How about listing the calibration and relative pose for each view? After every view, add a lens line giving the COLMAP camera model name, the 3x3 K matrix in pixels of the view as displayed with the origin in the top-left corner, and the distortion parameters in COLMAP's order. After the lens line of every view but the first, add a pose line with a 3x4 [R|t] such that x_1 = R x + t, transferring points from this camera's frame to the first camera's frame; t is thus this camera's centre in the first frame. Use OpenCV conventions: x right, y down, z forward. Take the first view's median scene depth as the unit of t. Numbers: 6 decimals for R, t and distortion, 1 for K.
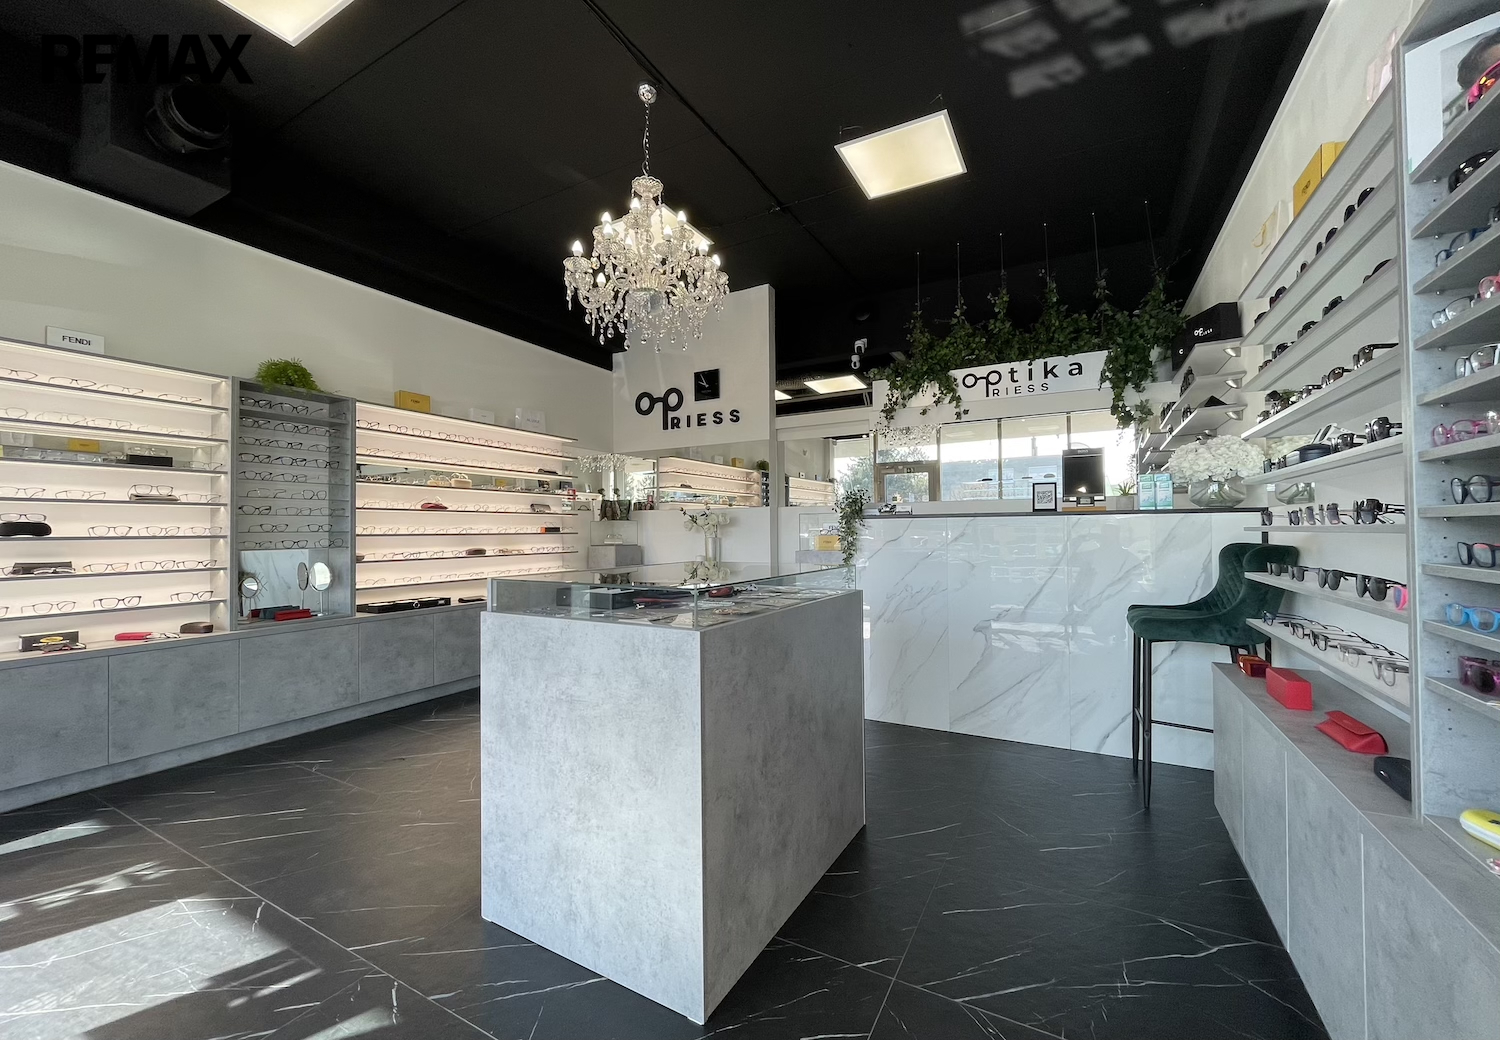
lens RADIAL K [[601.7, 0, 739.1], [0, 601.7, 524.0], [0, 0, 1]] dist [0.000728, -0.000542]
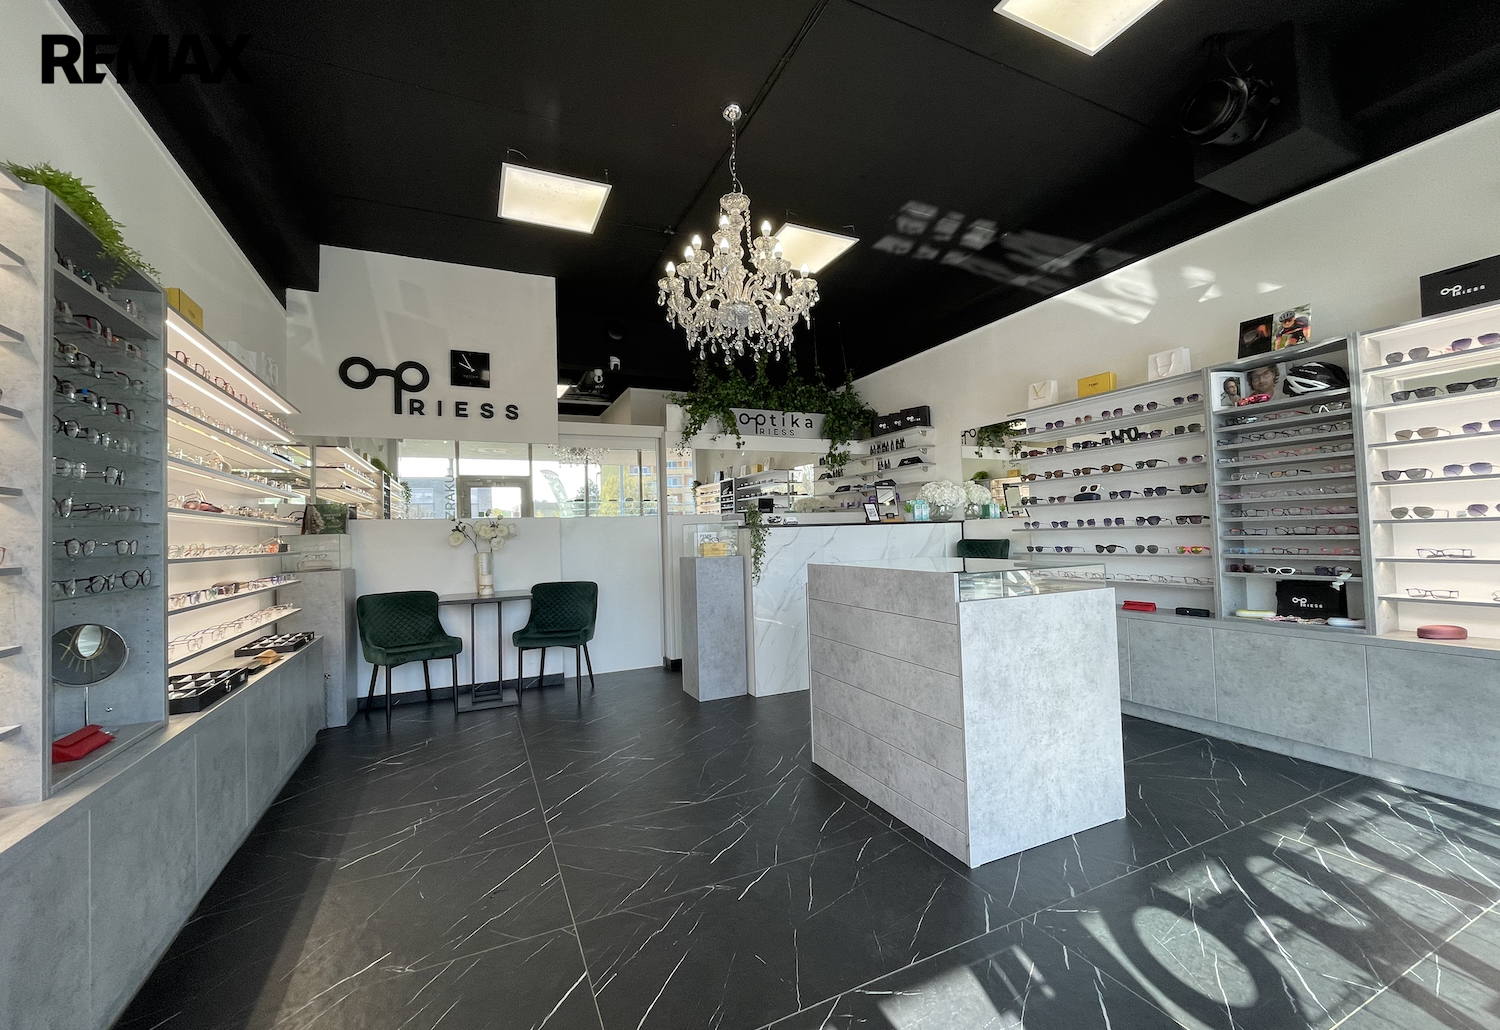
lens RADIAL K [[603.9, 0, 755.0], [0, 603.9, 521.5], [0, 0, 1]] dist [0.000179, -0.001323]
pose [[0.580725, 0.007630, 0.814064, -0.634030], [0.015790, 0.999662, -0.020634, 0.003176], [-0.813947, 0.024837, 0.580408, 0.255307]]
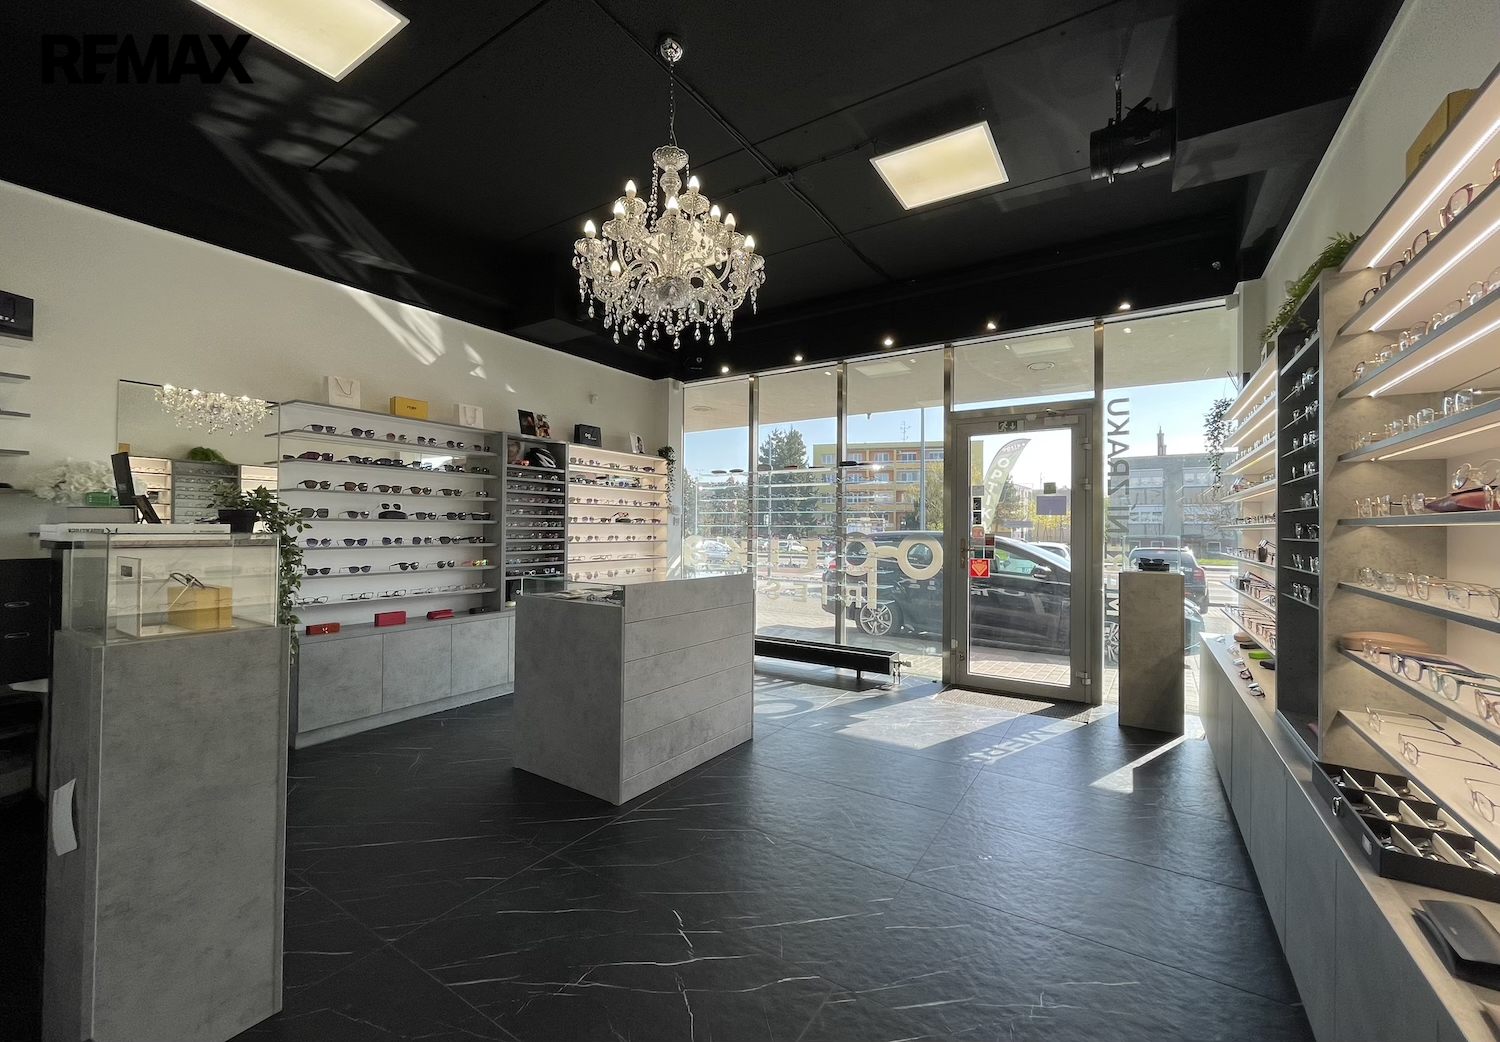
lens RADIAL K [[601.7, 0, 752.3], [0, 601.7, 528.7], [0, 0, 1]] dist [0.000728, -0.000542]
pose [[-0.997860, 0.001130, 0.065374, -0.210545], [0.000360, 0.999930, -0.011789, -0.013133], [-0.065383, -0.011740, -0.997791, 1.217660]]
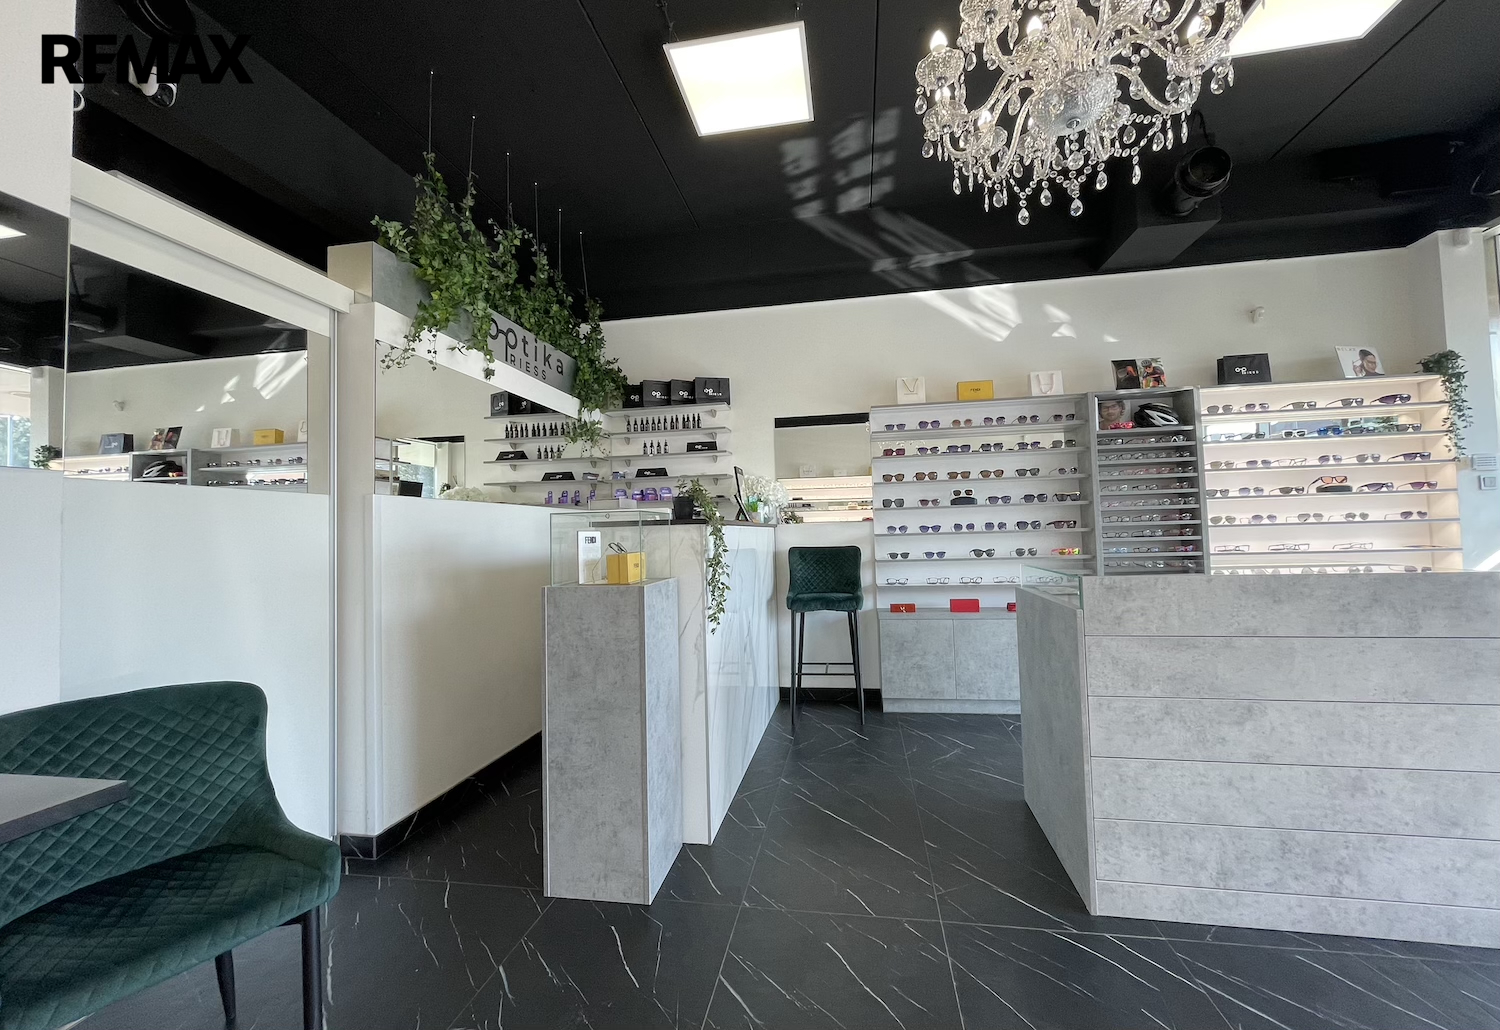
lens RADIAL K [[603.9, 0, 753.4], [0, 603.9, 511.2], [0, 0, 1]] dist [0.000179, -0.001323]
pose [[-0.332766, 0.054526, 0.941432, -0.352313], [0.019735, 0.998511, -0.050856, 0.009835], [-0.942803, 0.001656, -0.333346, 0.954703]]
